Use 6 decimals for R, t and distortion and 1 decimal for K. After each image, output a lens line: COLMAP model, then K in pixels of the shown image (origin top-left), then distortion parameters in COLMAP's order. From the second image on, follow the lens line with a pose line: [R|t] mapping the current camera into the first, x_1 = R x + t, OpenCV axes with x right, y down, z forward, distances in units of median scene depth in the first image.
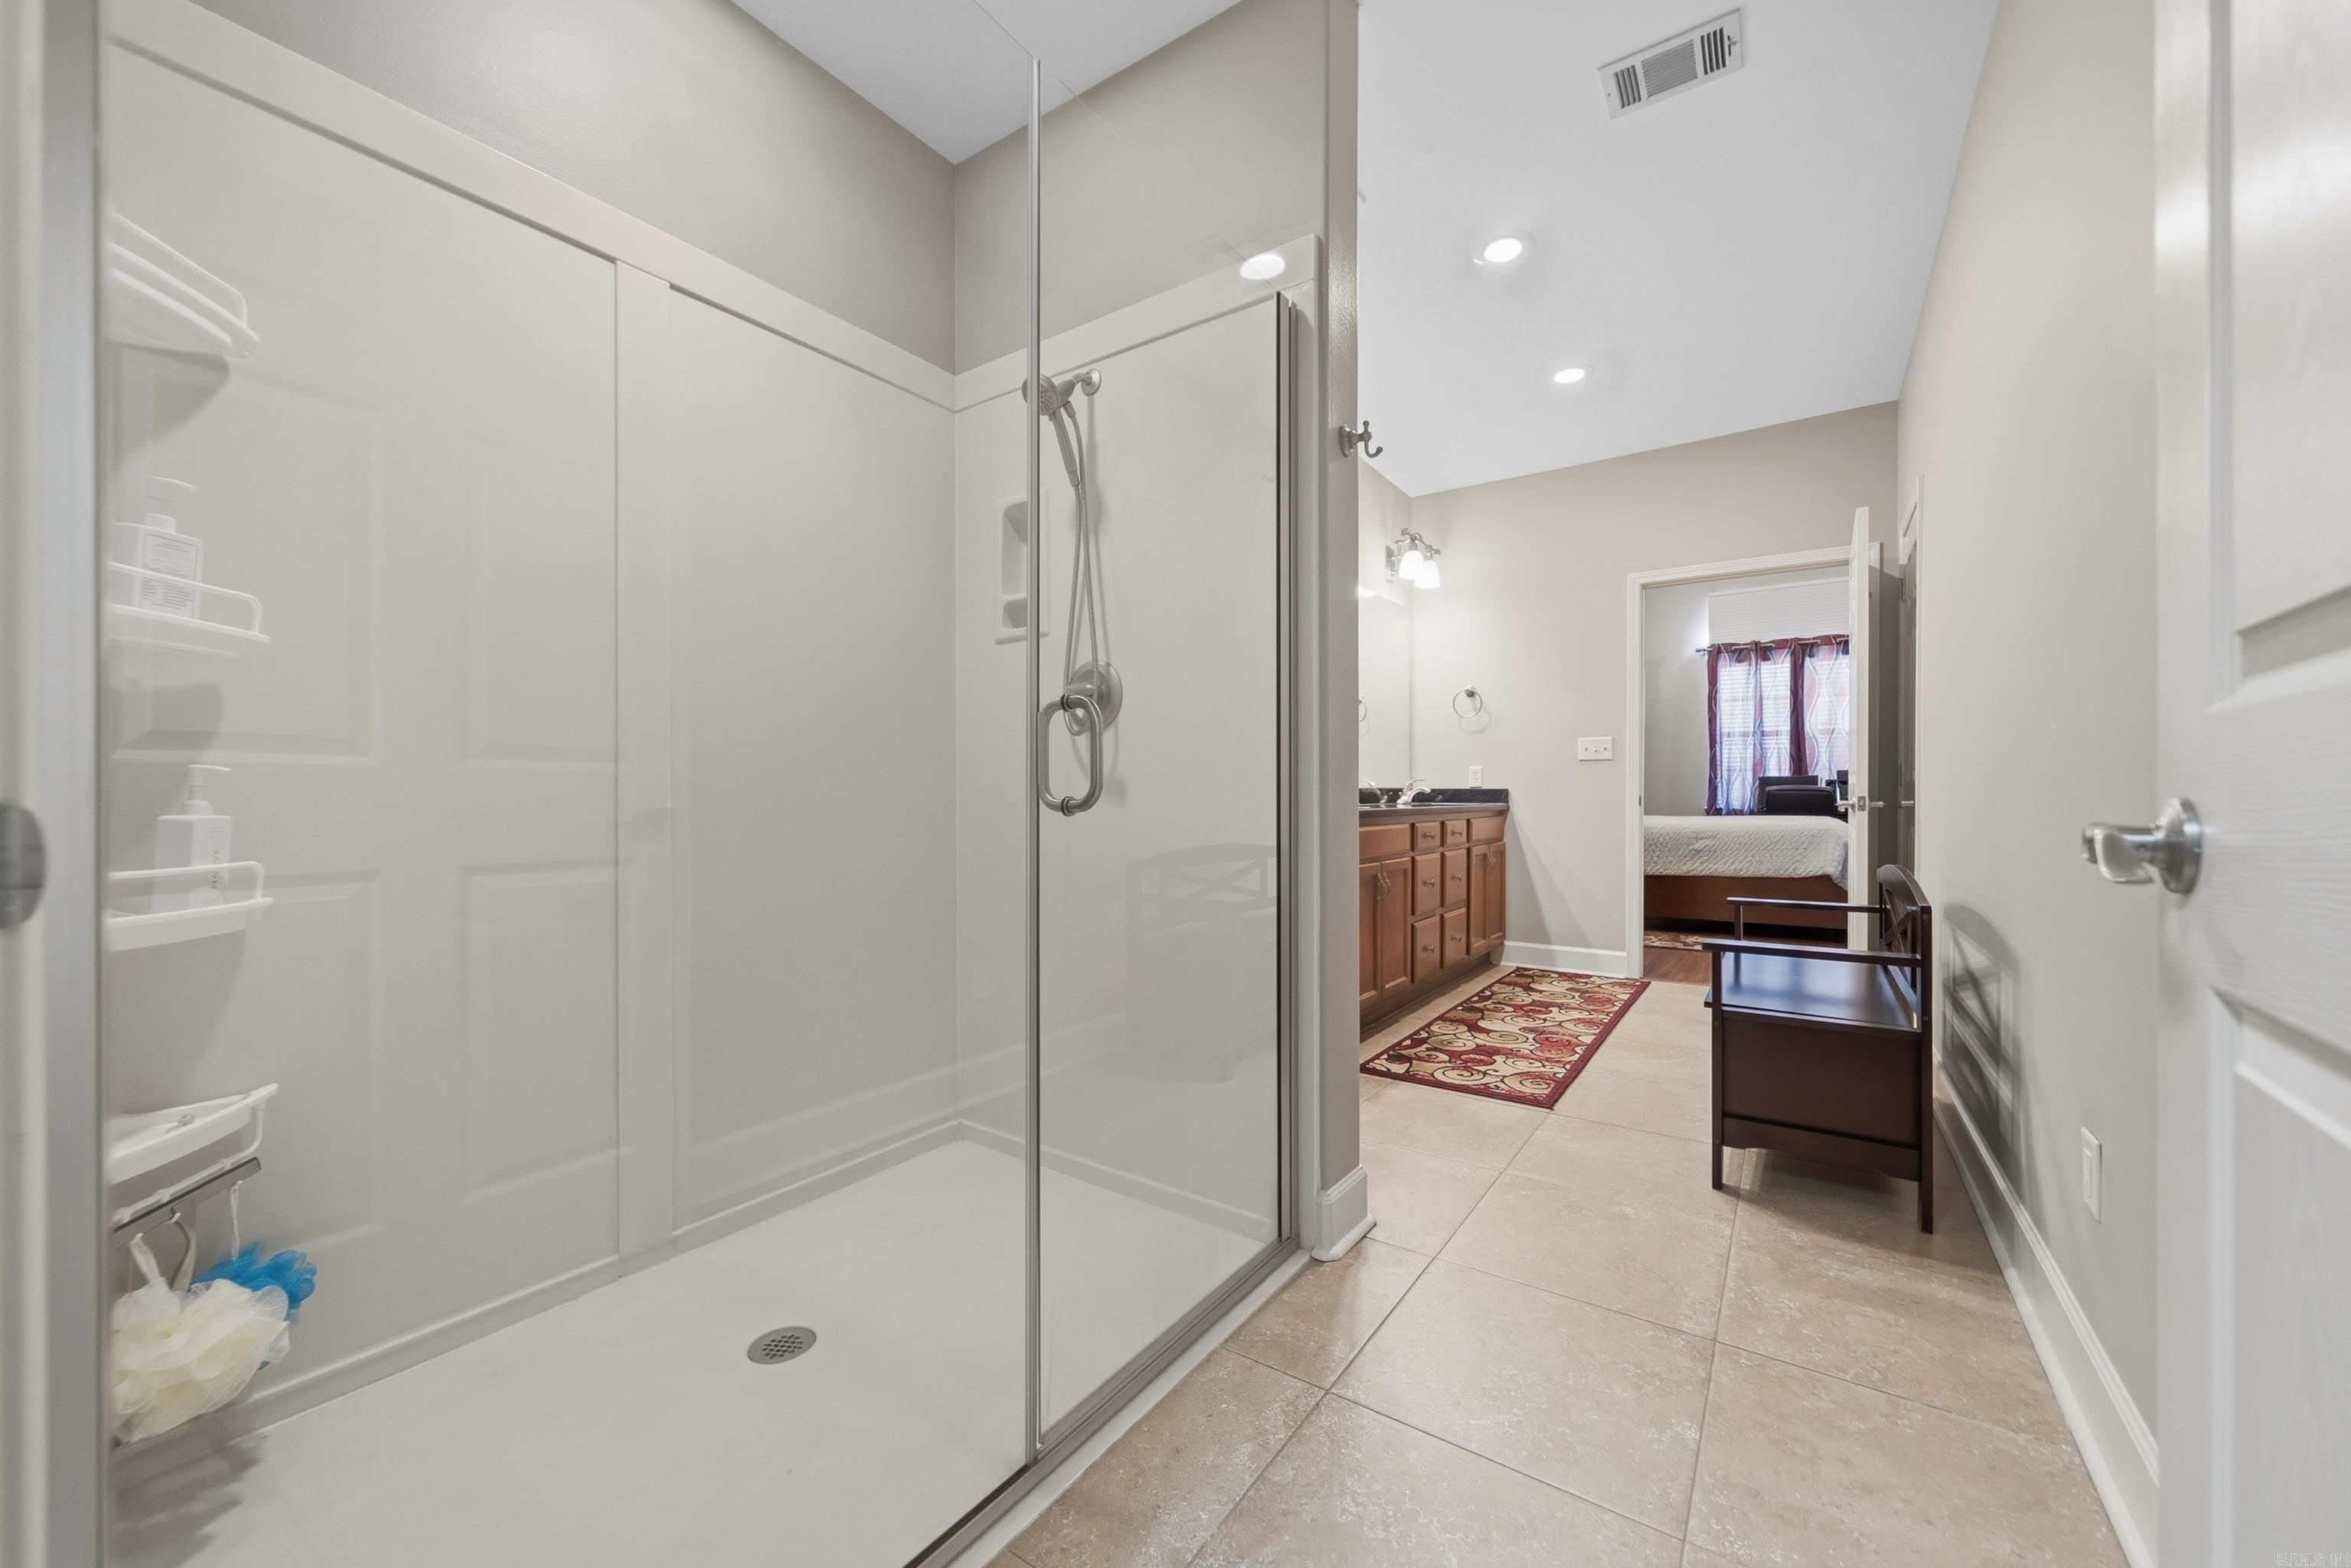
lens RADIAL K [[901.4, 0, 1166.8], [0, 901.4, 793.3], [0, 0, 1]] dist [-0.005025, 0.000013]
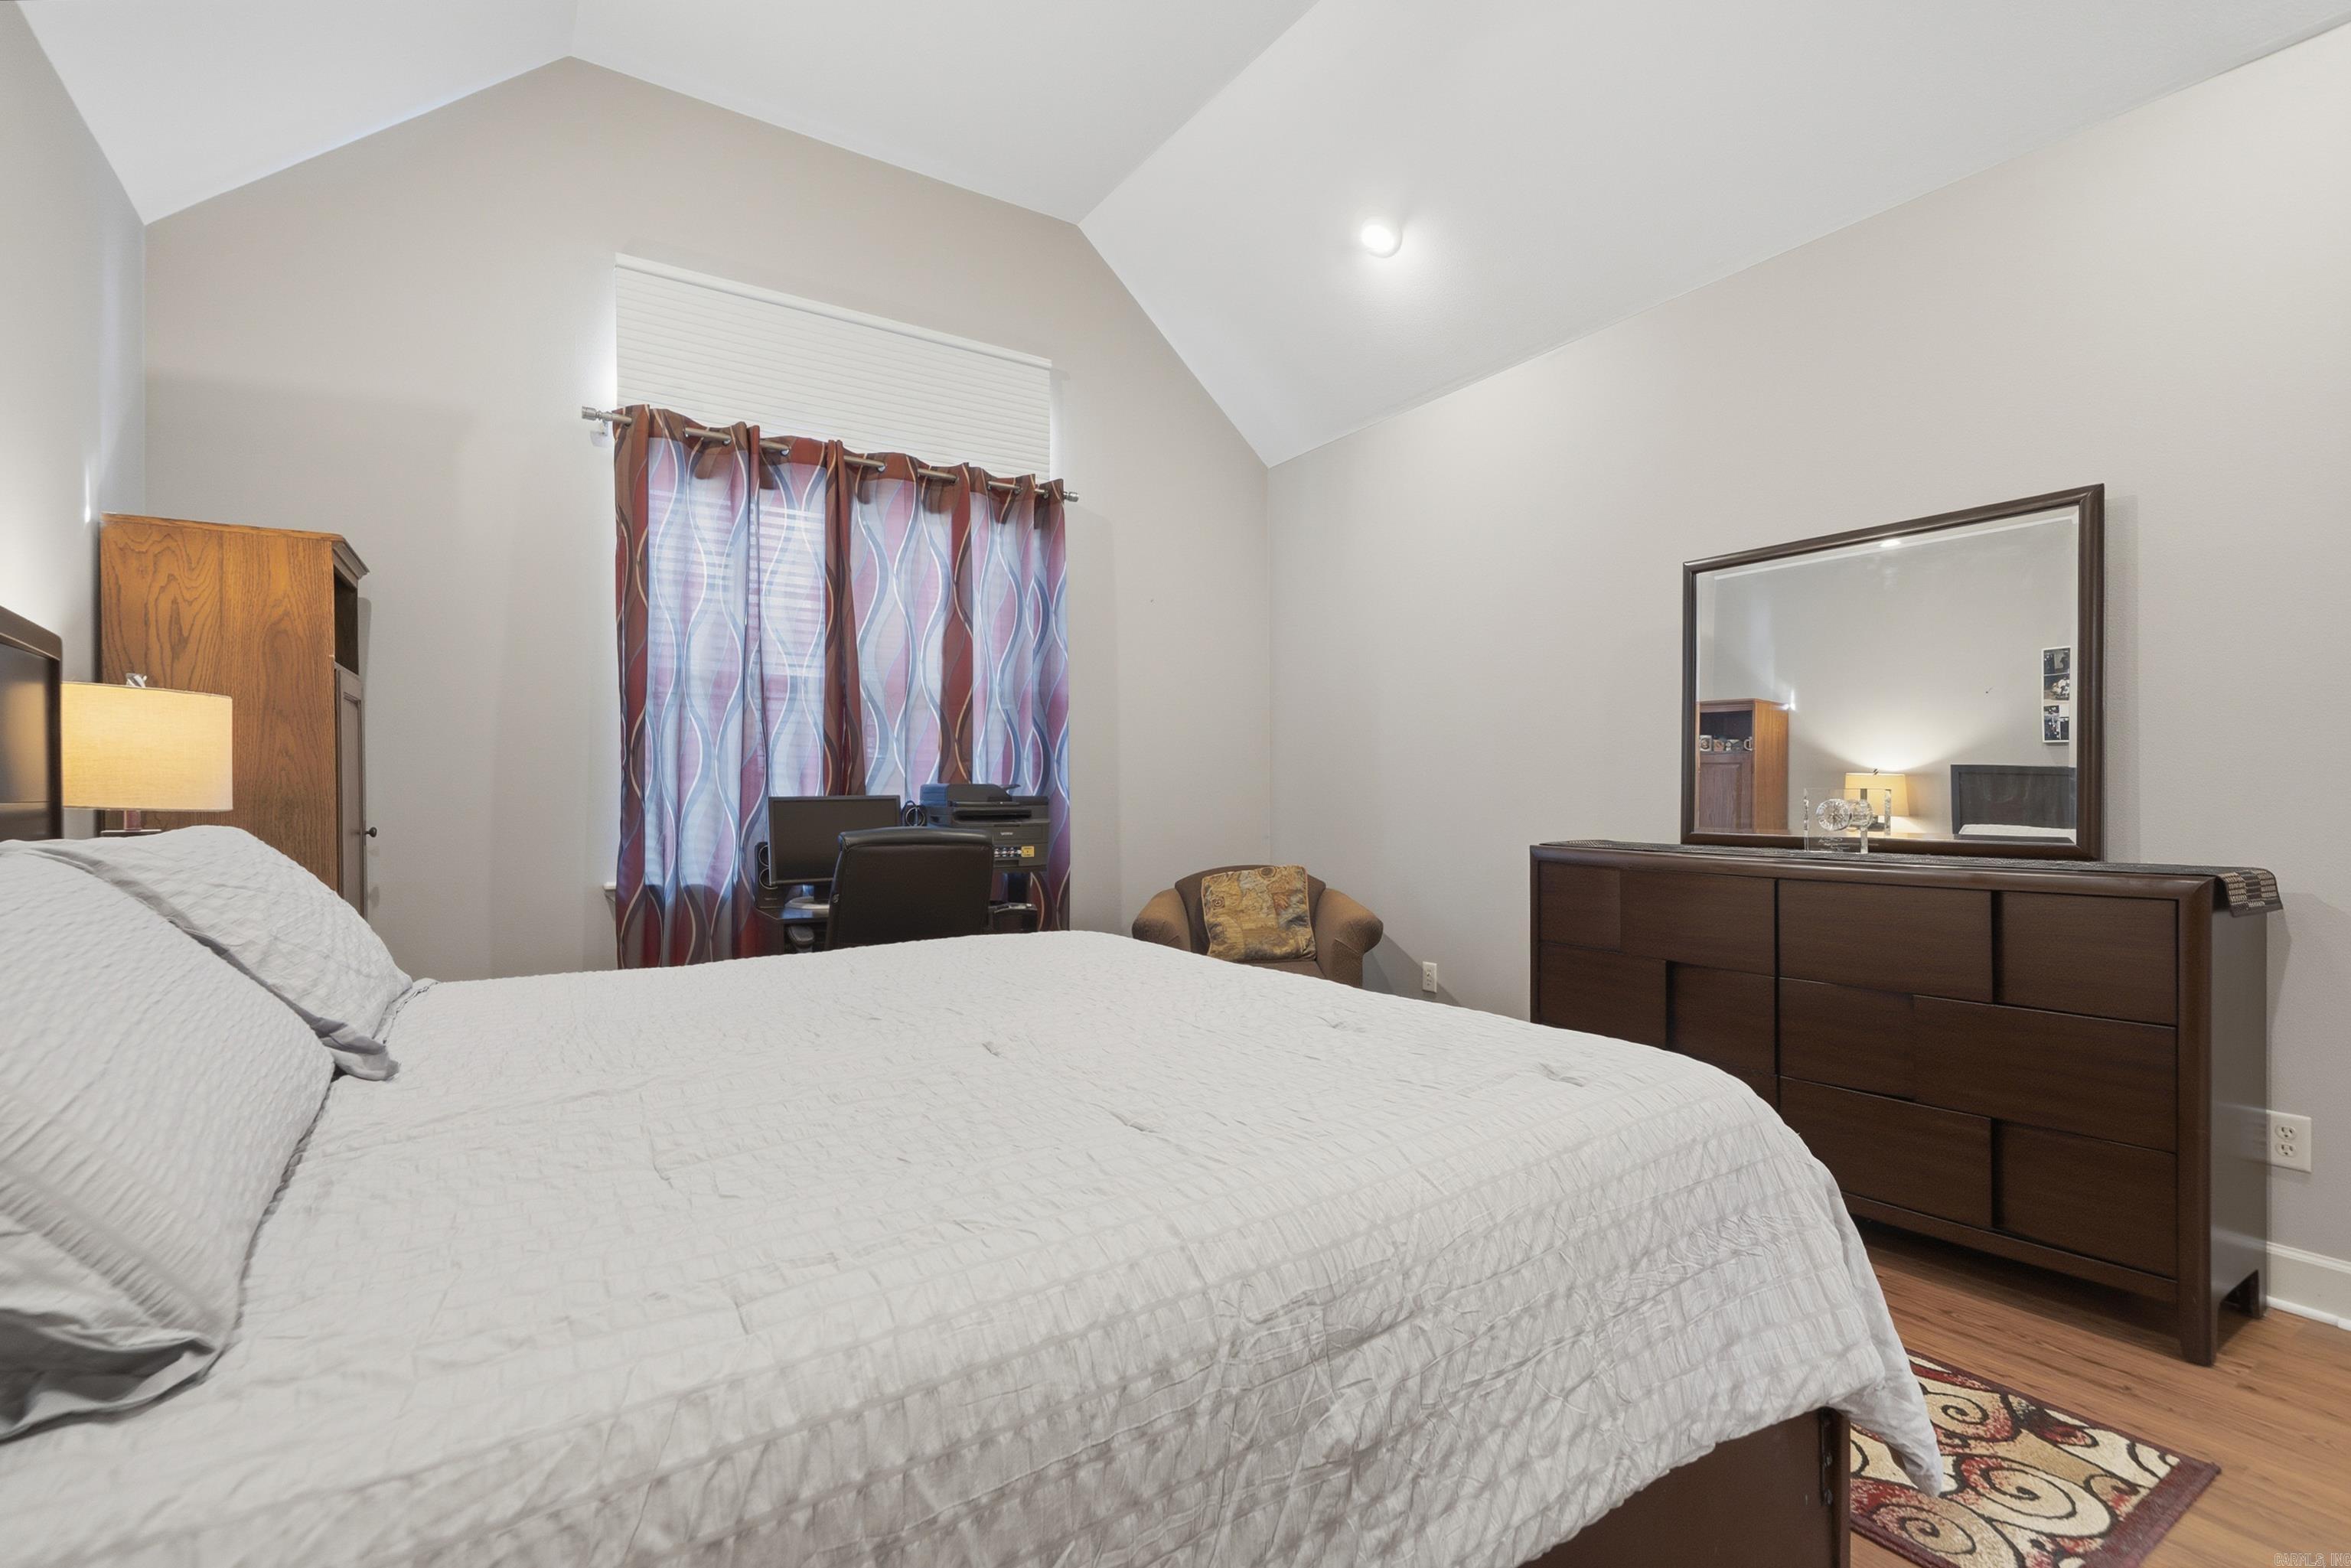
lens RADIAL K [[1085.0, 0, 1183.3], [0, 1085.0, 800.6], [0, 0, 1]] dist [0.002031, 0.000223]
pose [[0.355416, -0.005248, 0.934694, 0.456516], [-0.004270, 0.999965, 0.007238, -0.031104], [-0.934699, -0.006564, 0.355381, 1.014412]]
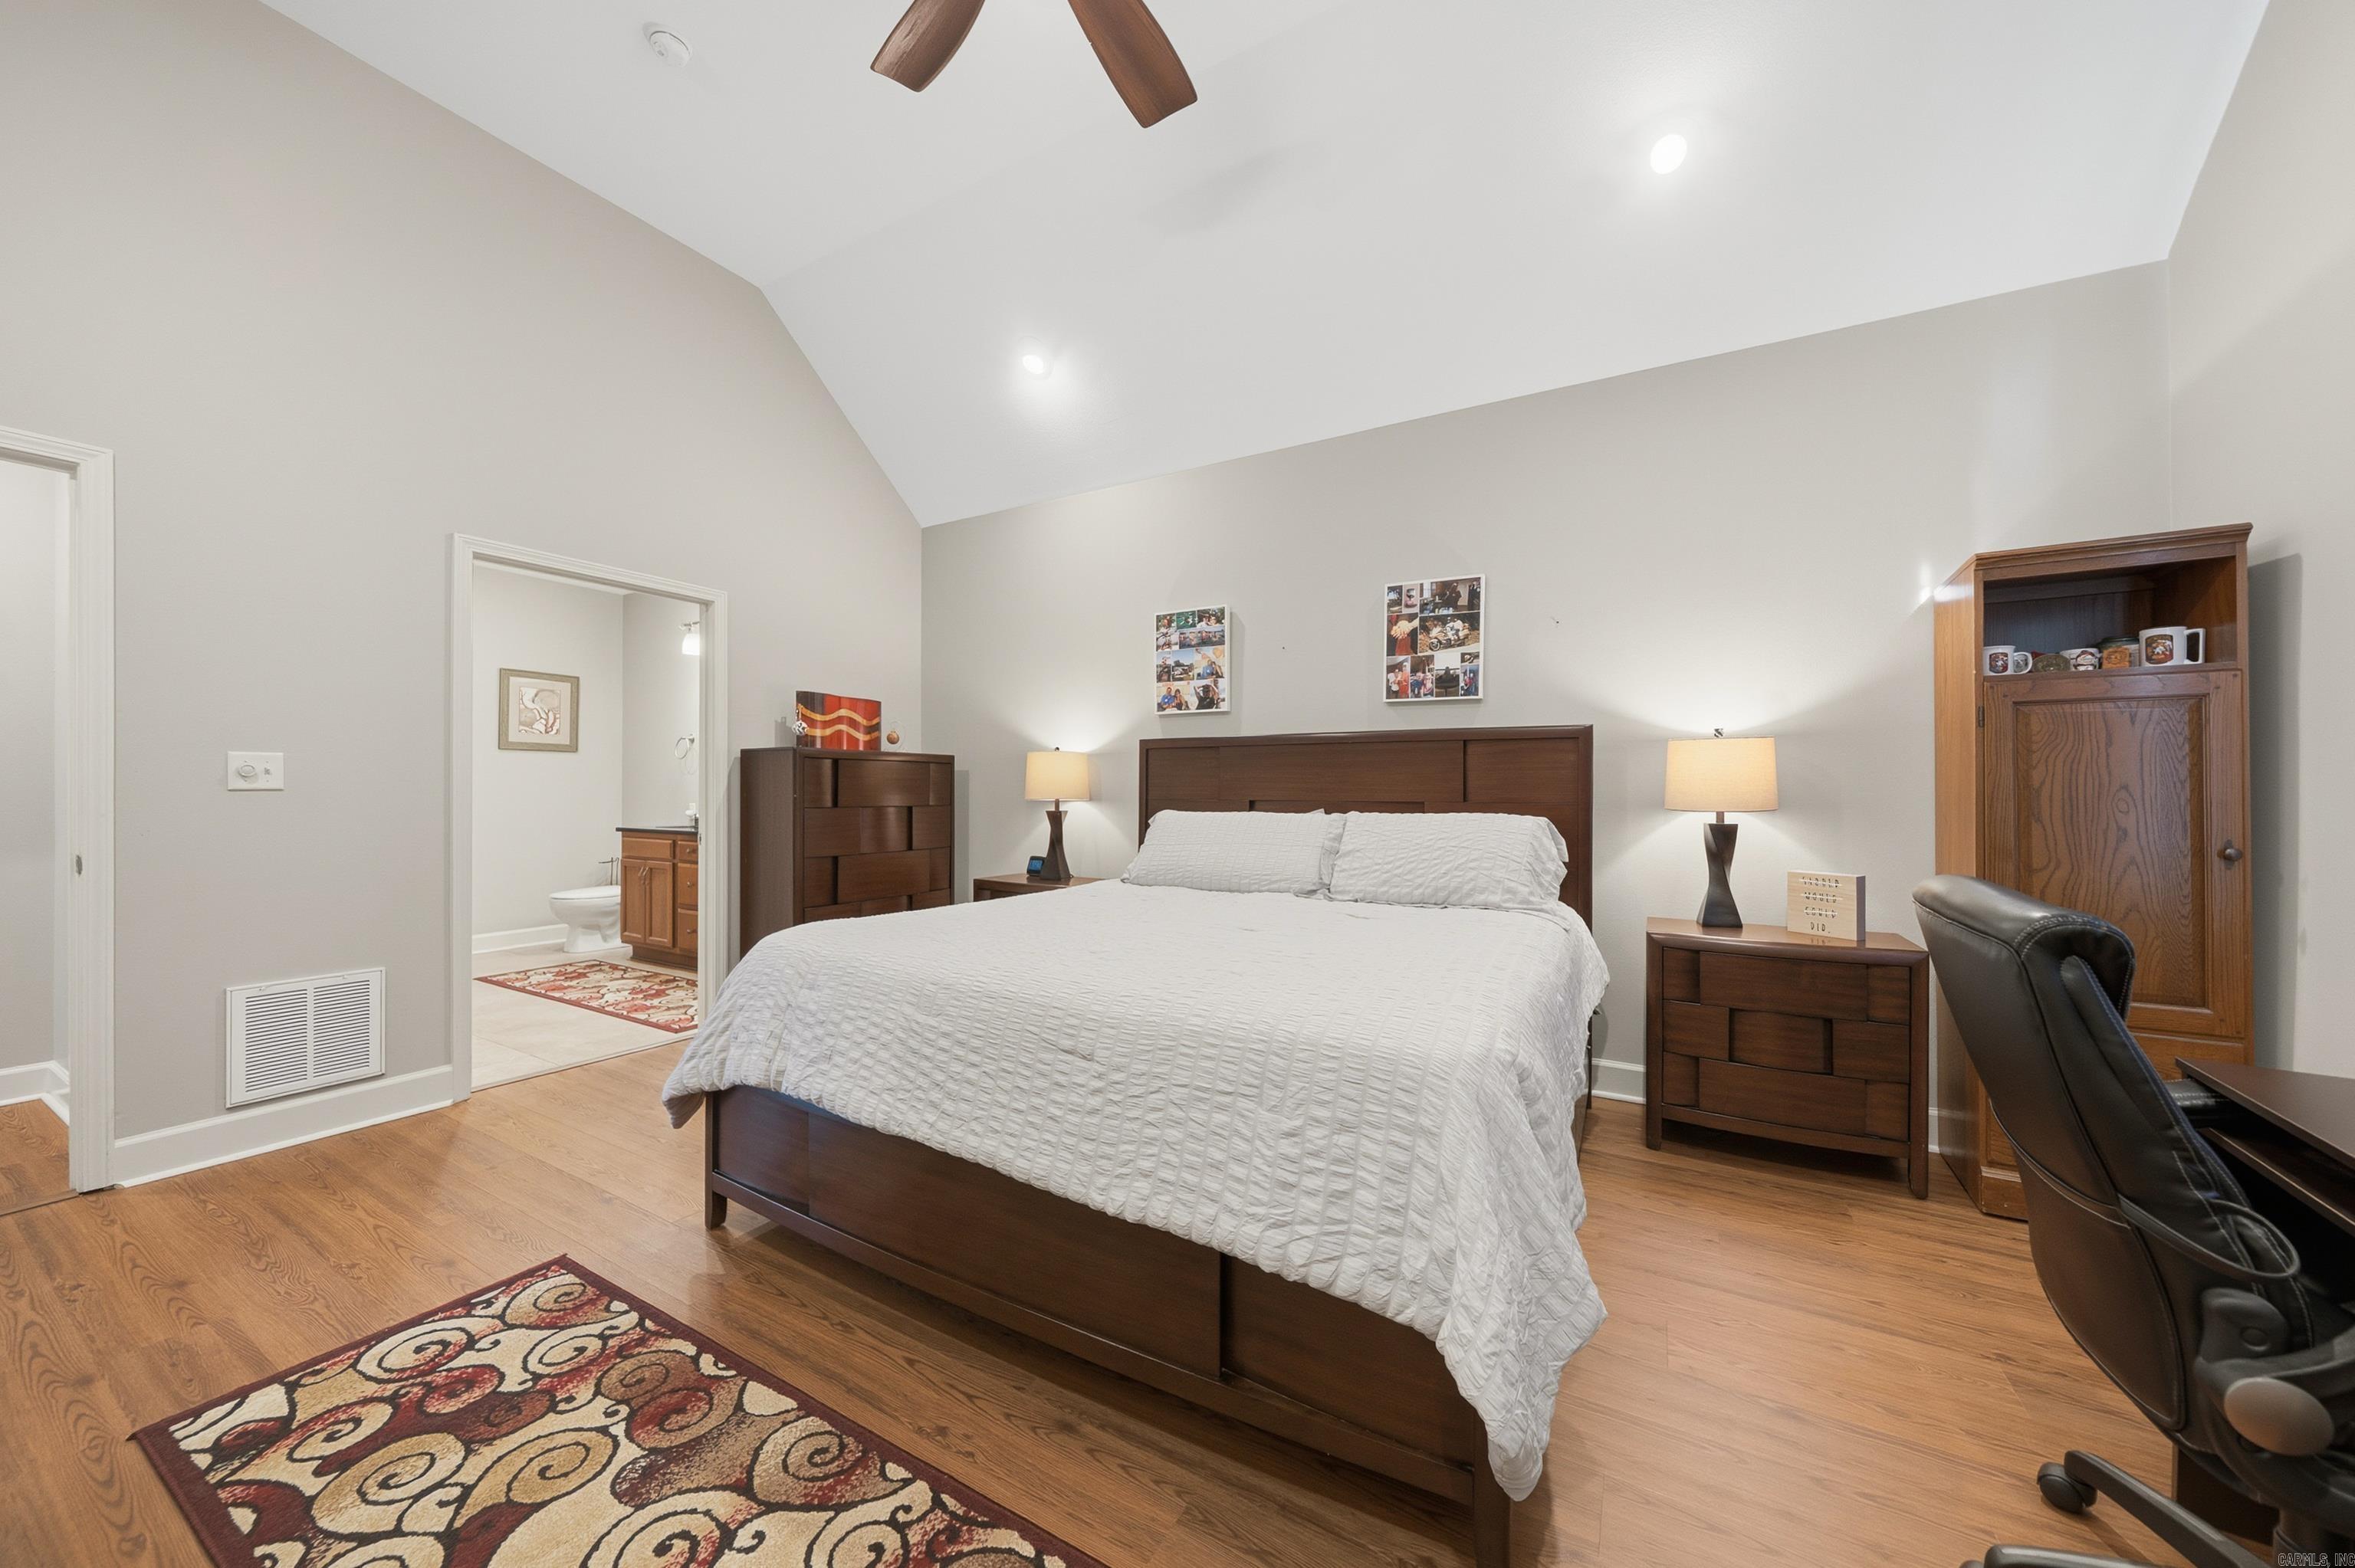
lens RADIAL K [[817.5, 0, 1162.4], [0, 817.5, 793.0], [0, 0, 1]] dist [-0.008279, 0.001771]
pose [[0.078071, -0.000090, -0.996948, 1.136356], [-0.003664, 0.999993, -0.000377, -0.032551], [0.996941, 0.003682, 0.078070, 1.138519]]
